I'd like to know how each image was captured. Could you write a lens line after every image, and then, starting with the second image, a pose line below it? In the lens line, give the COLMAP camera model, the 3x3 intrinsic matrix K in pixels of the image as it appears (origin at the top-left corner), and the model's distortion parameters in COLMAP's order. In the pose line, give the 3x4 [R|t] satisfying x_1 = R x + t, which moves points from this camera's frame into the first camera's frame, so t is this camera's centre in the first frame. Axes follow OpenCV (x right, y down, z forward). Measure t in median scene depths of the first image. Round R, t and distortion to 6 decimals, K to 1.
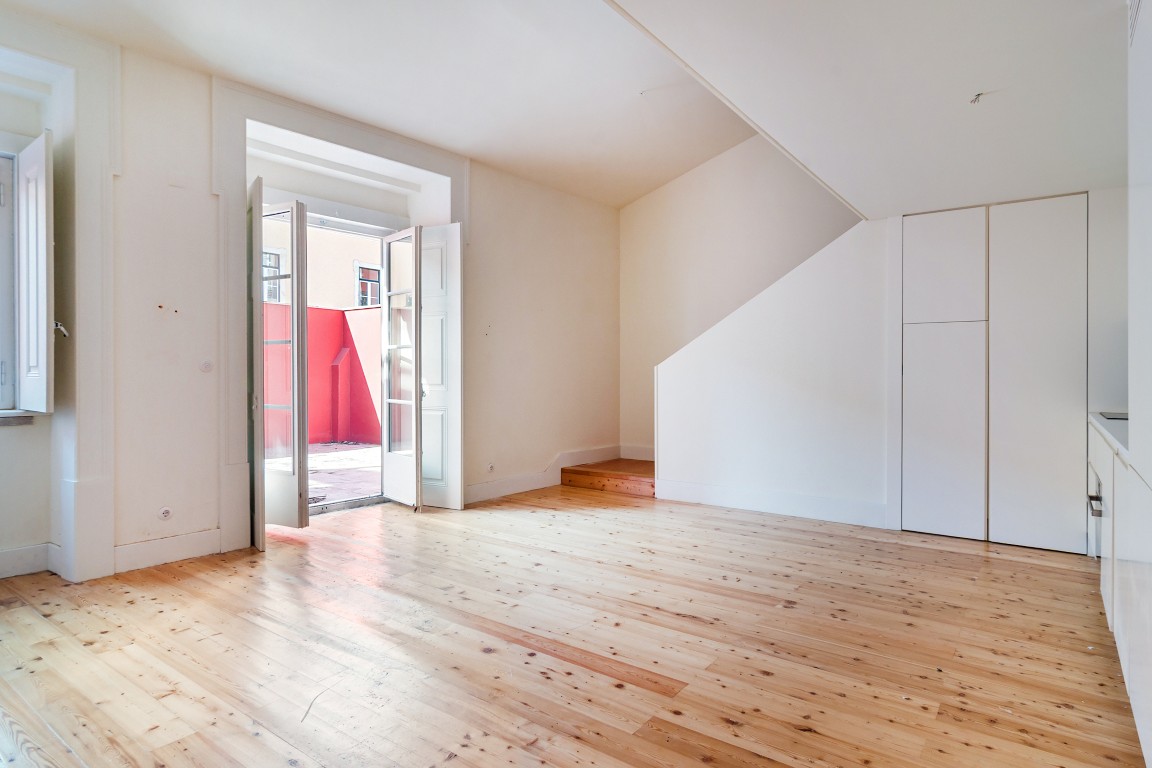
lens RADIAL K [[640.6, 0, 579.6], [0, 640.6, 363.9], [0, 0, 1]] dist [0.000006, 0.001374]
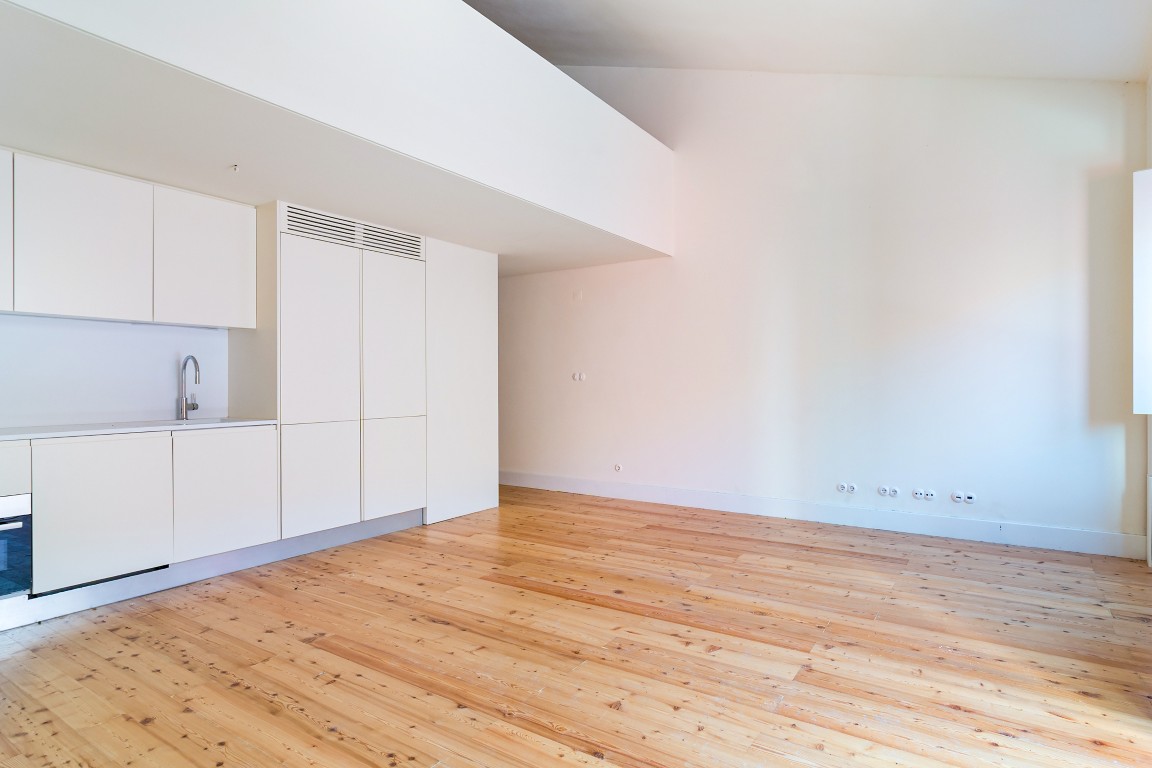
lens RADIAL K [[627.3, 0, 576.0], [0, 627.3, 384.0], [0, 0, 1]] dist [0.002075, 0.002193]
pose [[-0.999253, 0.001599, -0.038606, -0.006155], [0.002014, 0.999941, -0.010705, 0.023247], [0.038587, -0.010775, -0.999197, 1.519555]]
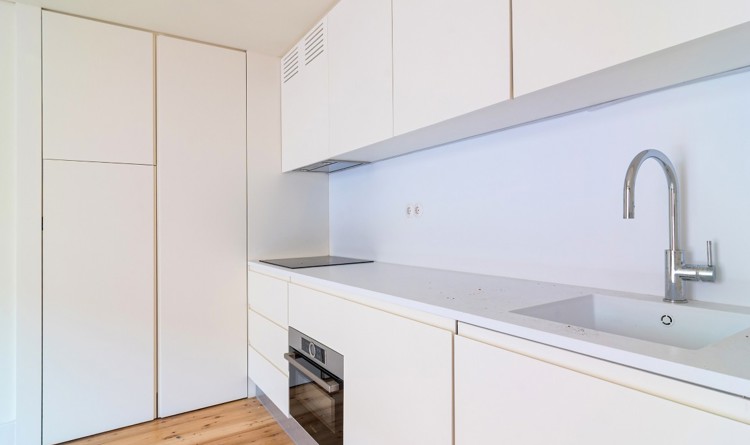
lens RADIAL K [[407.7, 0, 375.0], [0, 407.7, 222.5], [0, 0, 1]] dist [-0.004119, -0.000367]
pose [[0.361086, -0.002932, 0.932528, 0.250972], [0.005713, 0.999983, 0.000932, 0.013076], [-0.932515, 0.004991, 0.361097, 0.574766]]
